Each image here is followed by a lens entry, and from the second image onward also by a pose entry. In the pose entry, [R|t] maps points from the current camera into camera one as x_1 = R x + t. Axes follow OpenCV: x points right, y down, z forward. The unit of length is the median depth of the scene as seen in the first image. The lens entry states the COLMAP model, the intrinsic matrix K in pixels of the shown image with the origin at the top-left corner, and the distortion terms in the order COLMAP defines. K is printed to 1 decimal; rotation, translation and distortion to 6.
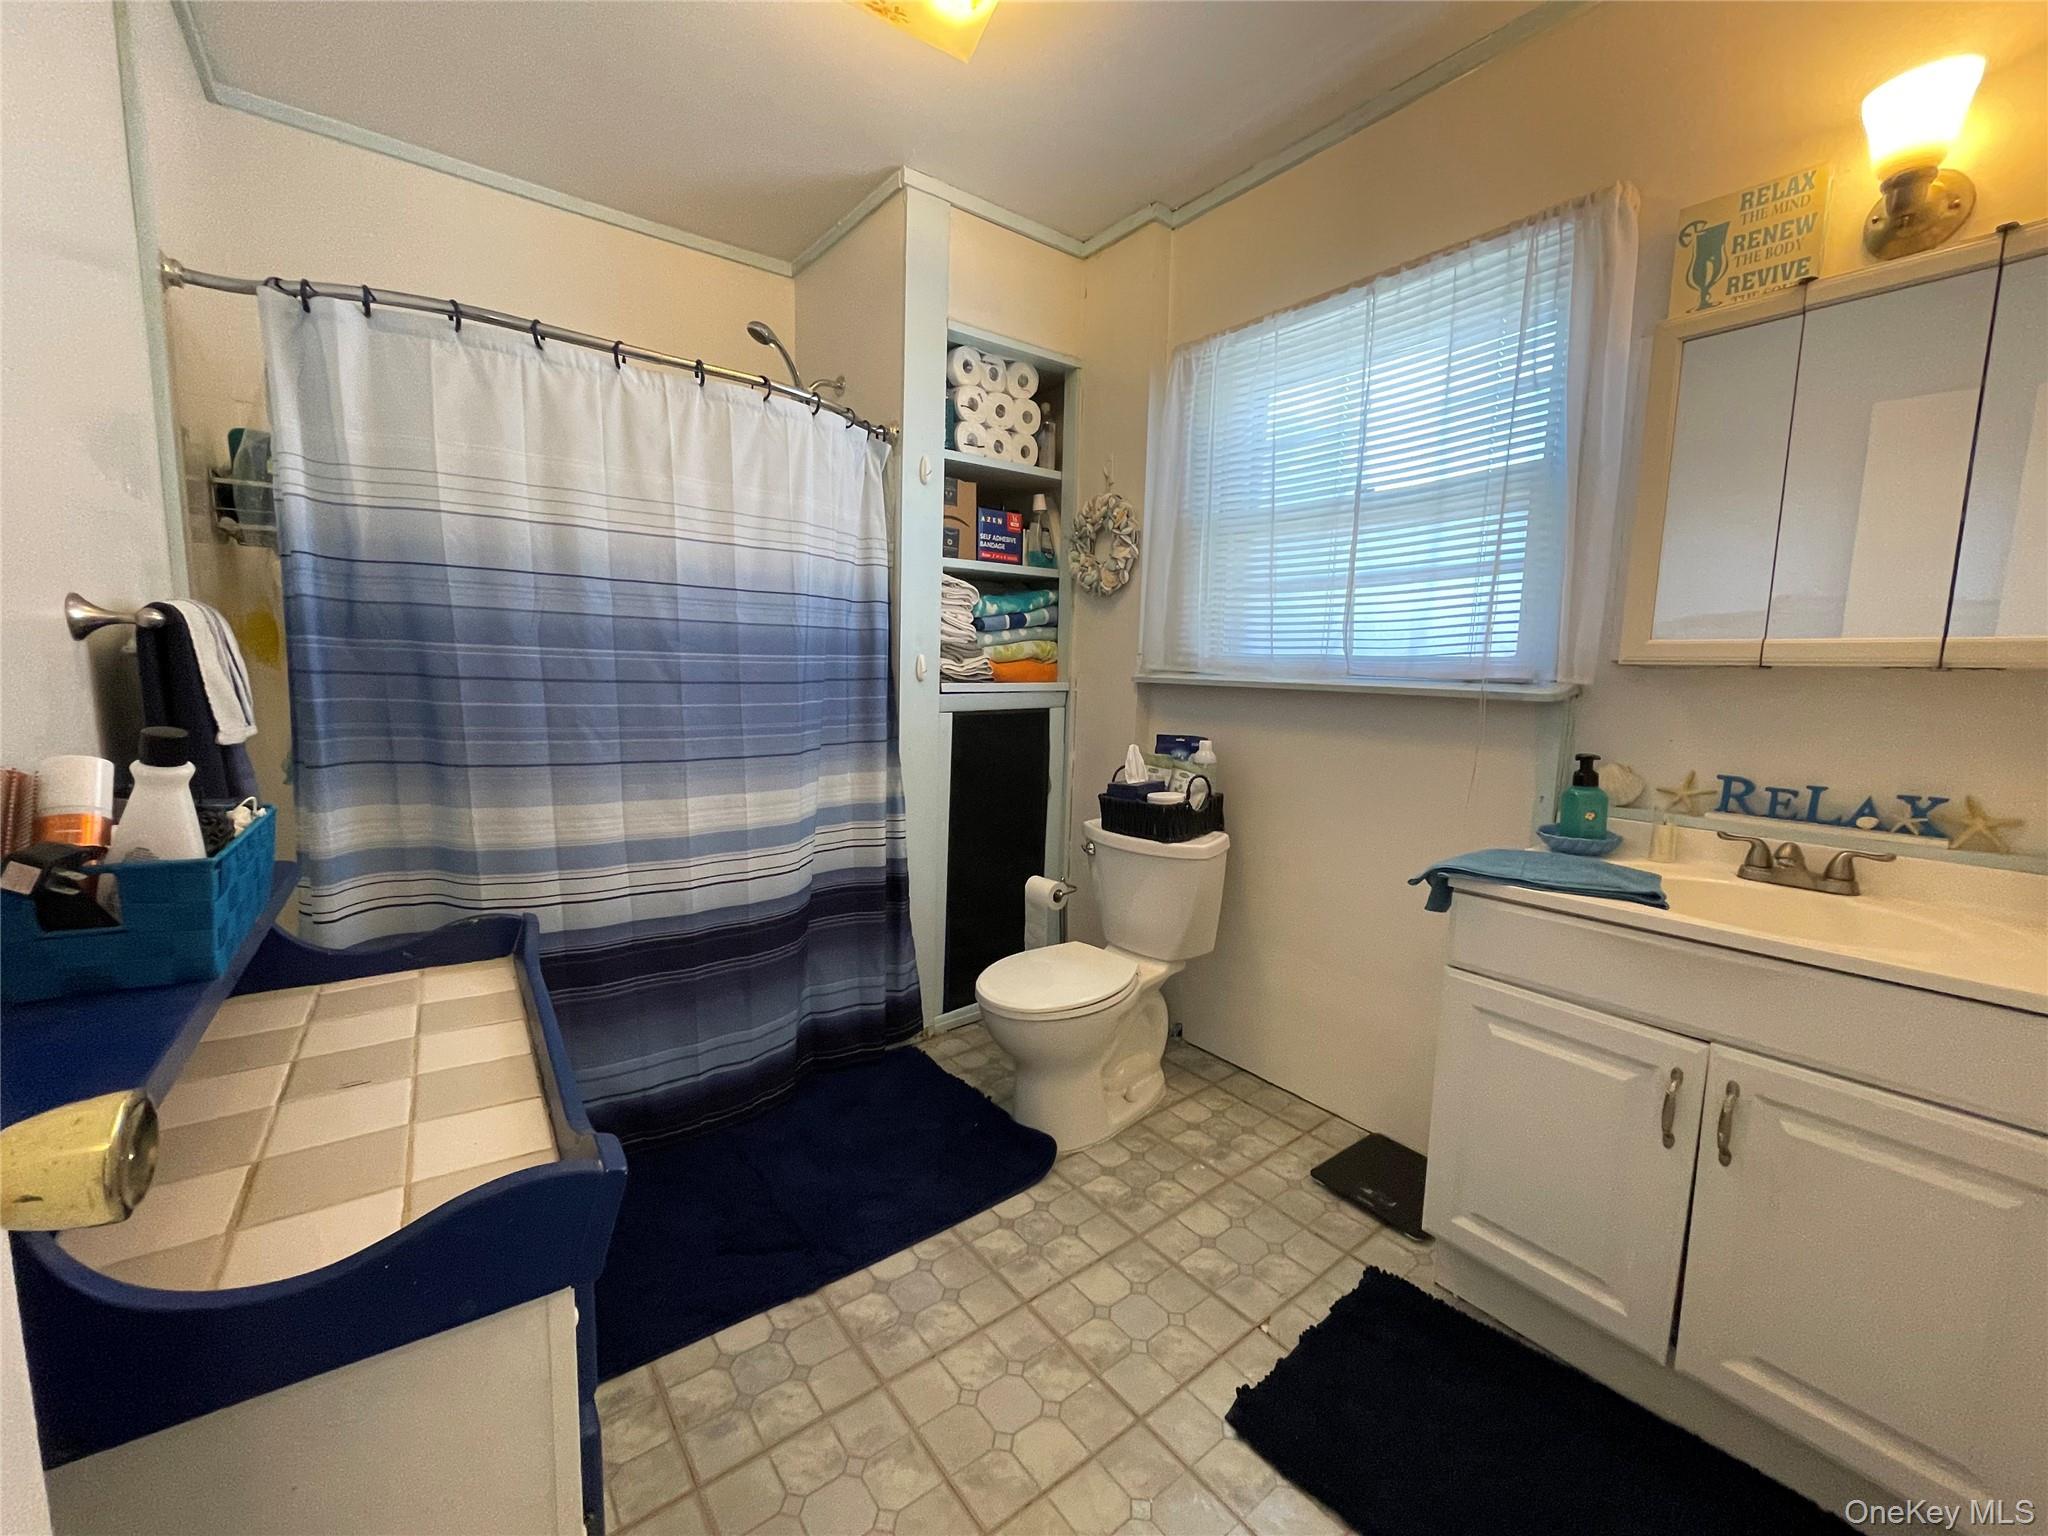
lens RADIAL K [[823.8, 0, 1023.5], [0, 823.8, 767.1], [0, 0, 1]] dist [-0.001507, -0.001215]
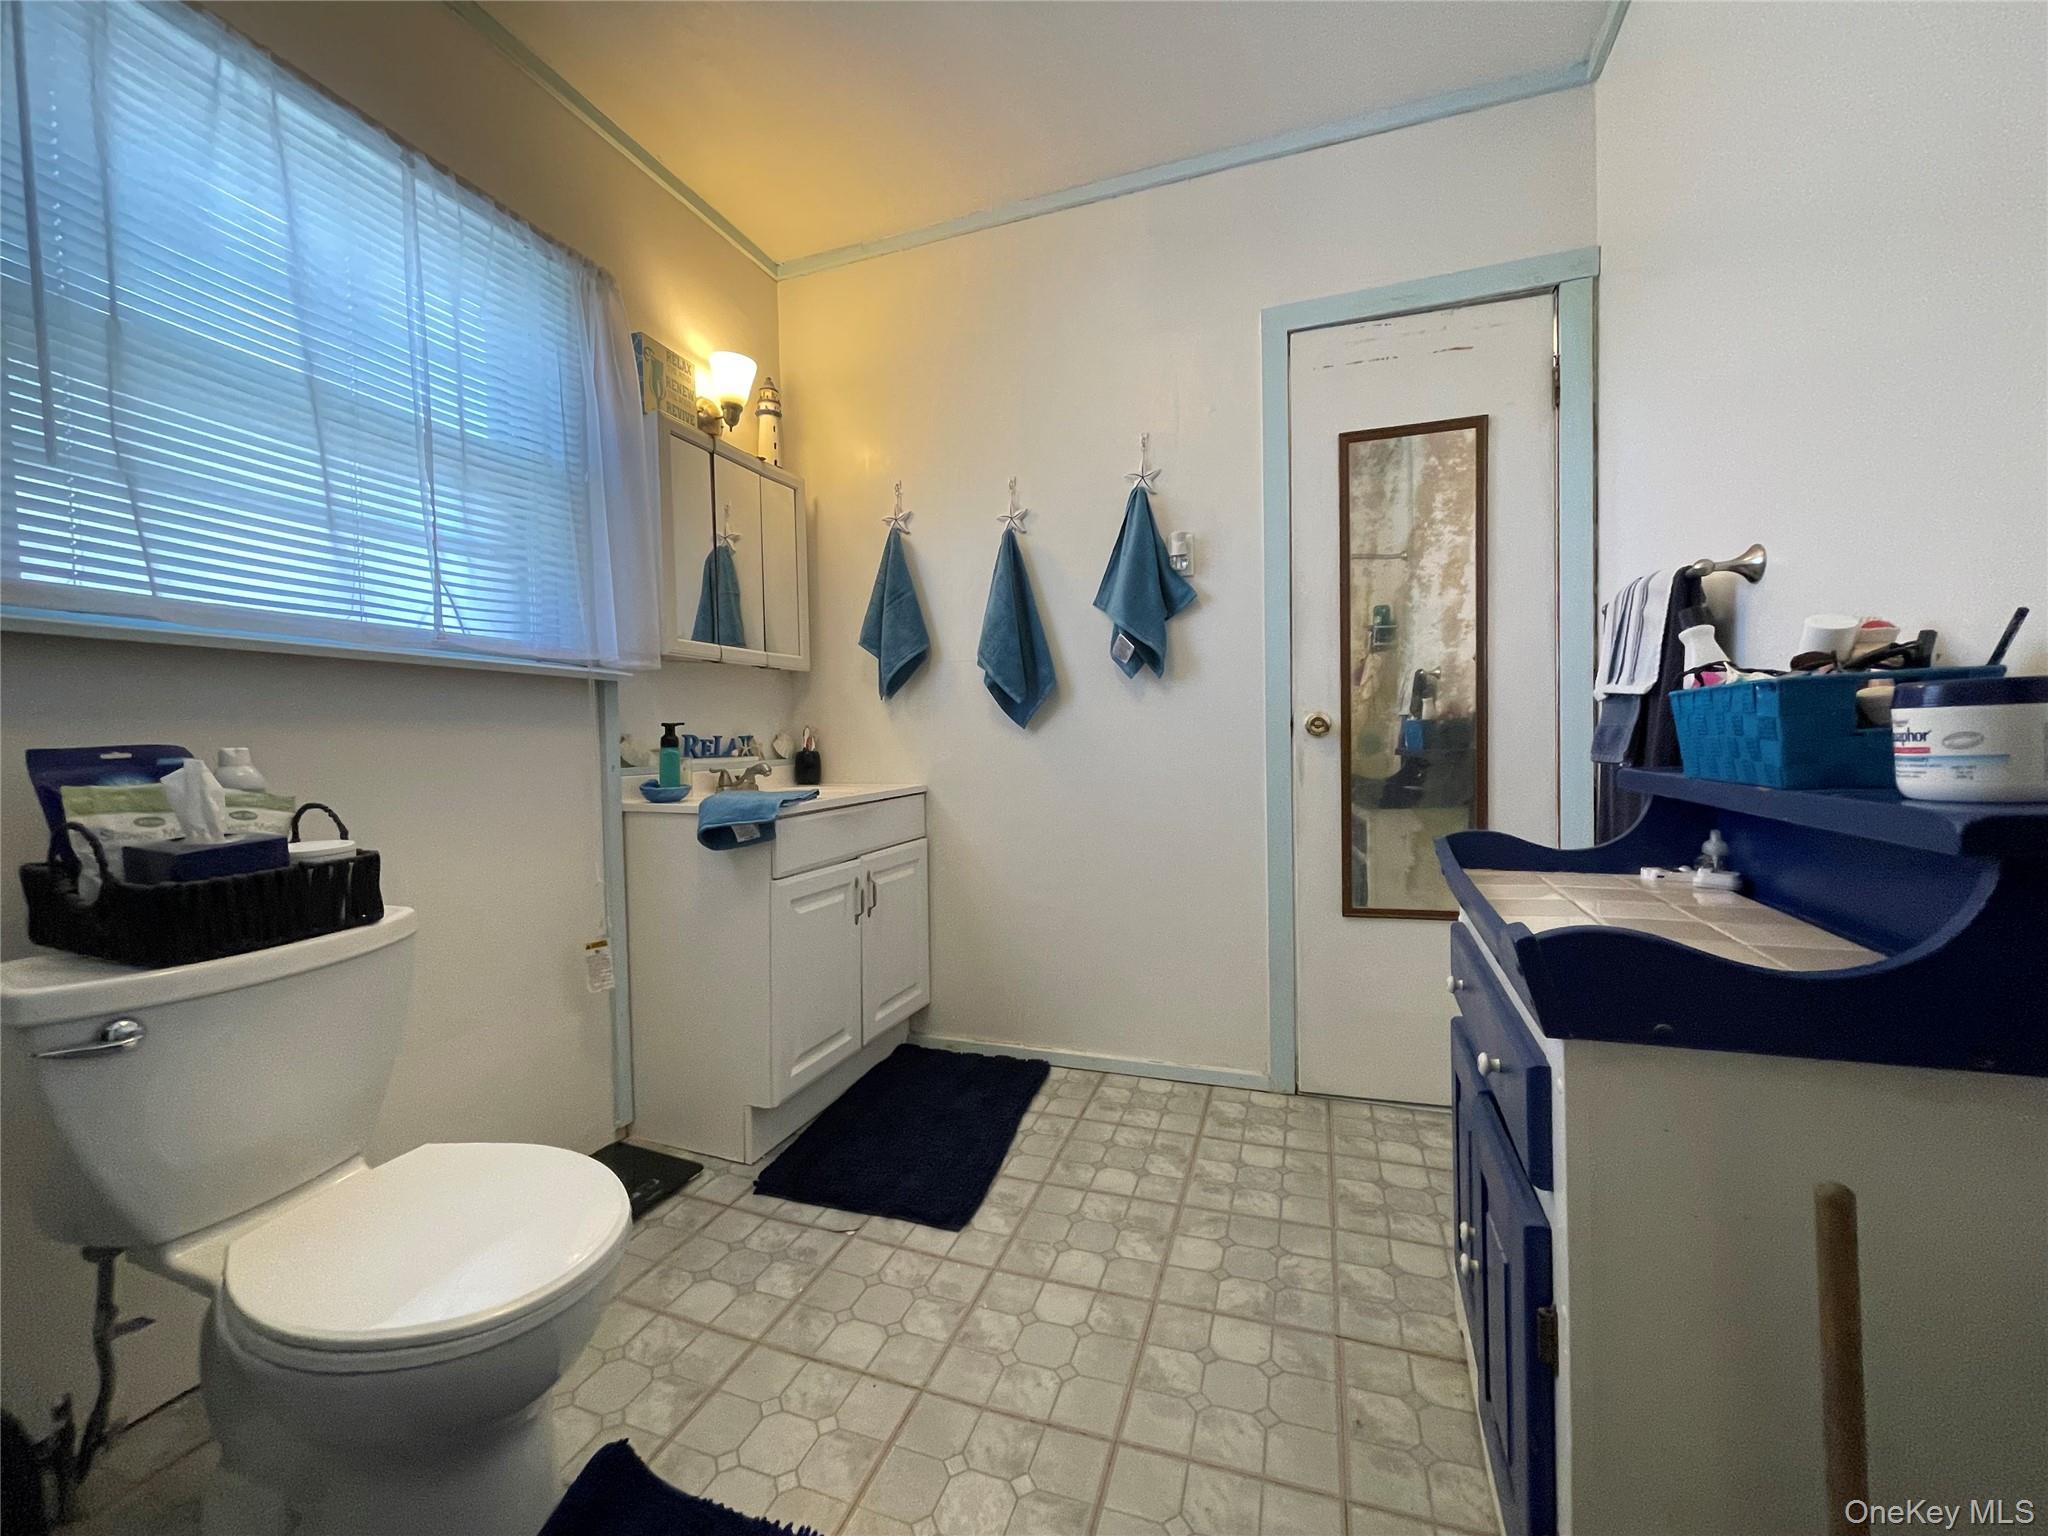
lens RADIAL K [[823.8, 0, 1023.0], [0, 823.8, 761.6], [0, 0, 1]] dist [-0.001507, -0.001215]
pose [[-0.551218, -0.027149, 0.833920, -0.757127], [0.114558, 0.987542, 0.107873, -0.033340], [-0.826459, 0.154994, -0.541241, 1.349701]]
